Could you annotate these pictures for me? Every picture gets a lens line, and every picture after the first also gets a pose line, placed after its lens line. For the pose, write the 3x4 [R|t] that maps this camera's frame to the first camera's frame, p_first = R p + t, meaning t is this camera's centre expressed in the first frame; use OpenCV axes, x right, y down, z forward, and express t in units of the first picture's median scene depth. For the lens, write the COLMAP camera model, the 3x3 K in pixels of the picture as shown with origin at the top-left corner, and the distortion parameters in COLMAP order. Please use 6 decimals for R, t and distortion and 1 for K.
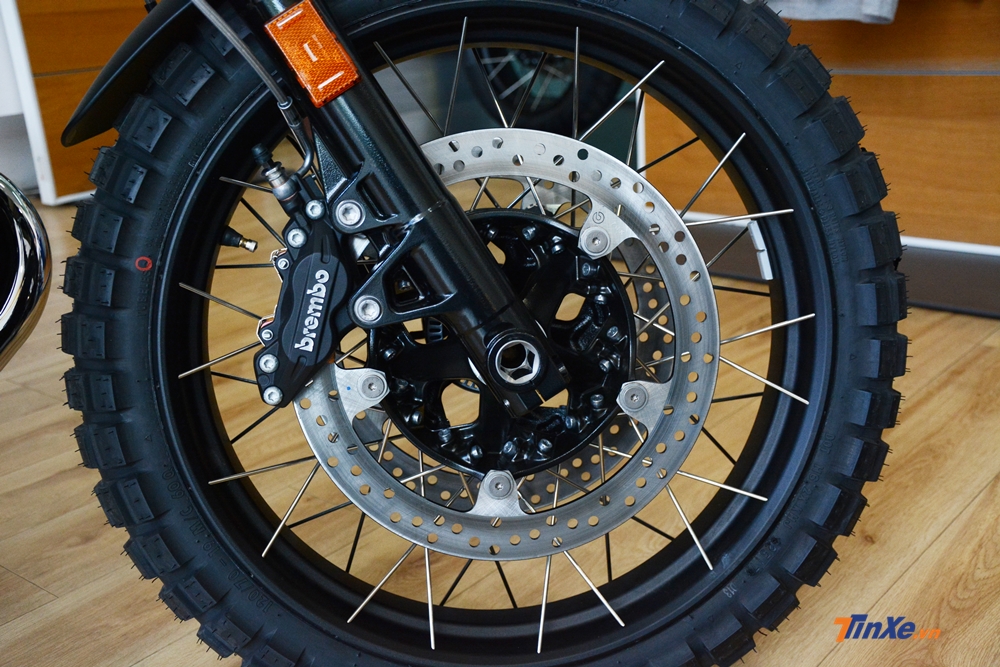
lens RADIAL K [[1165.1, 0, 499.3], [0, 1165.1, 336.2], [0, 0, 1]] dist [0.019248, 0.000000]
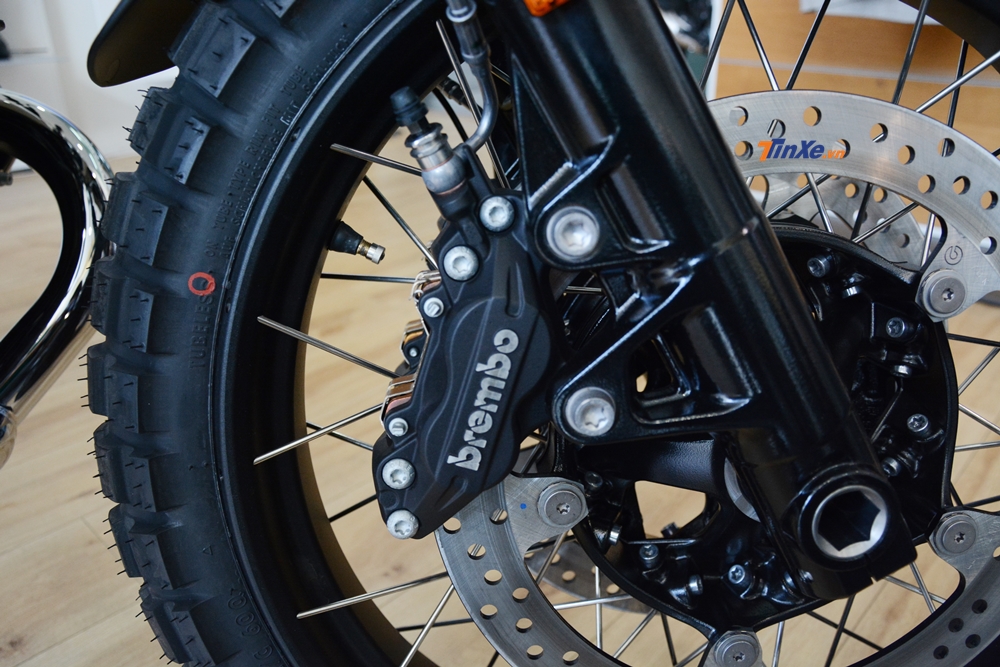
lens RADIAL K [[797.3, 0, 494.0], [0, 797.3, 332.1], [0, 0, 1]] dist [-0.124710, 0.010329]
pose [[0.996982, 0.068762, -0.036041, -0.138289], [-0.064808, 0.992744, 0.101287, -0.088687], [0.042744, -0.098645, 0.994204, 0.605186]]
